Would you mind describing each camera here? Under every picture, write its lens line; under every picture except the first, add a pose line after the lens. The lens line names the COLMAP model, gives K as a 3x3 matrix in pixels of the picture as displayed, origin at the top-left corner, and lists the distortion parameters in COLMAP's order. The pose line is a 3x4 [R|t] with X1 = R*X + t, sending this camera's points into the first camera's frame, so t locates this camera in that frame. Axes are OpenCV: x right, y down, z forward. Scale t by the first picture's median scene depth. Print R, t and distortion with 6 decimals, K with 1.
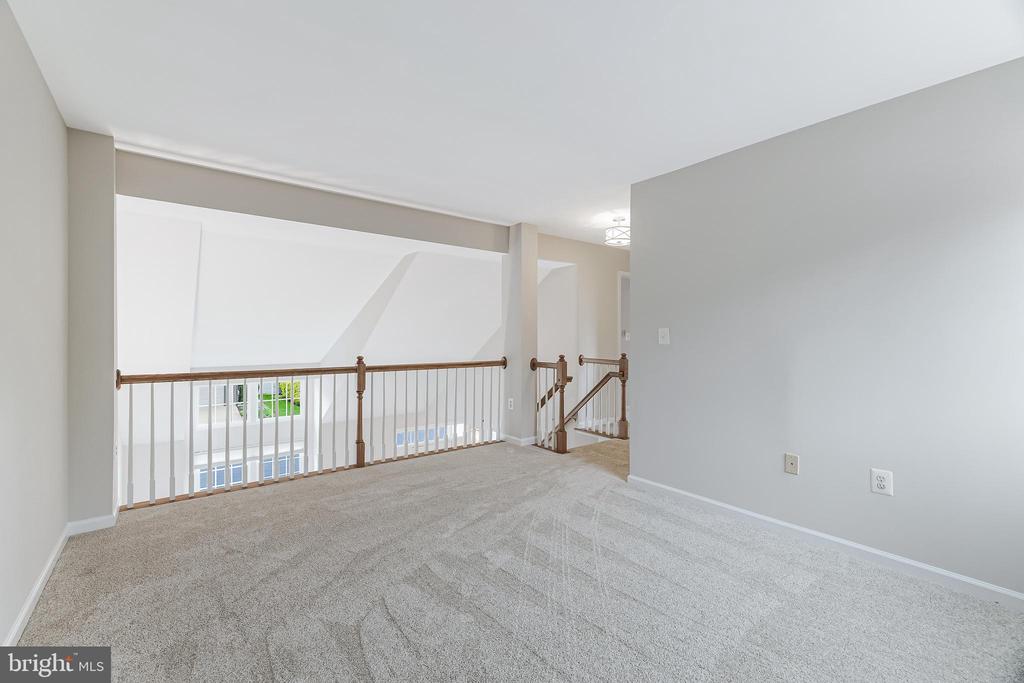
lens RADIAL K [[437.0, 0, 505.3], [0, 437.0, 334.8], [0, 0, 1]] dist [0.002228, -0.000780]
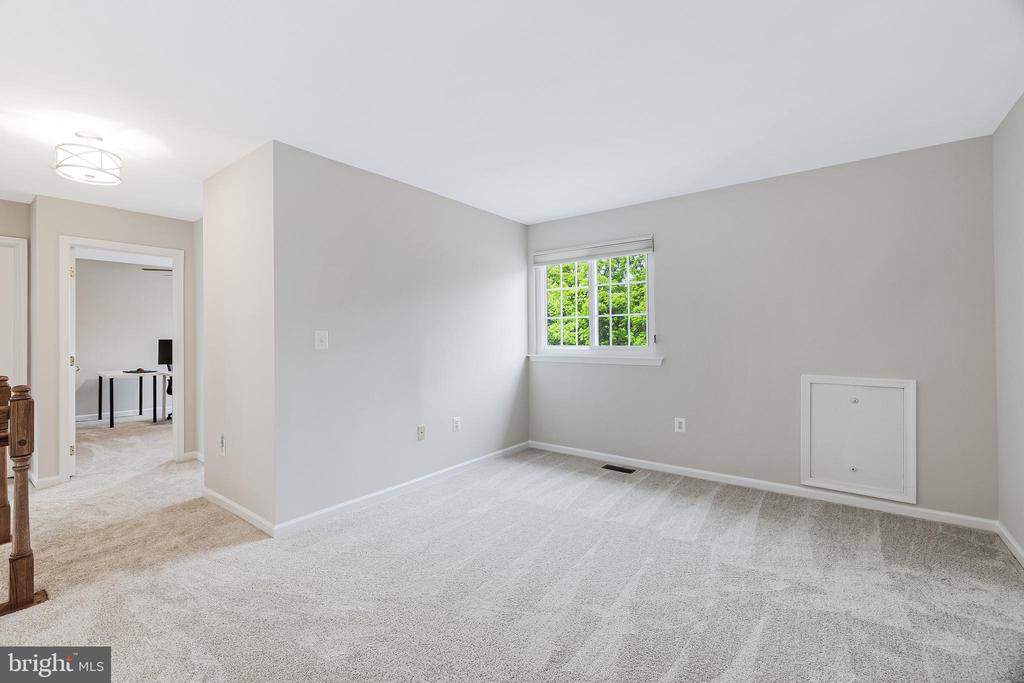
lens RADIAL K [[437.0, 0, 505.3], [0, 437.0, 338.5], [0, 0, 1]] dist [0.002228, -0.000780]
pose [[-0.235020, -0.004006, 0.971982, -0.569580], [0.012463, 0.999897, 0.007134, -0.001082], [-0.971911, 0.013791, -0.234946, 0.842570]]
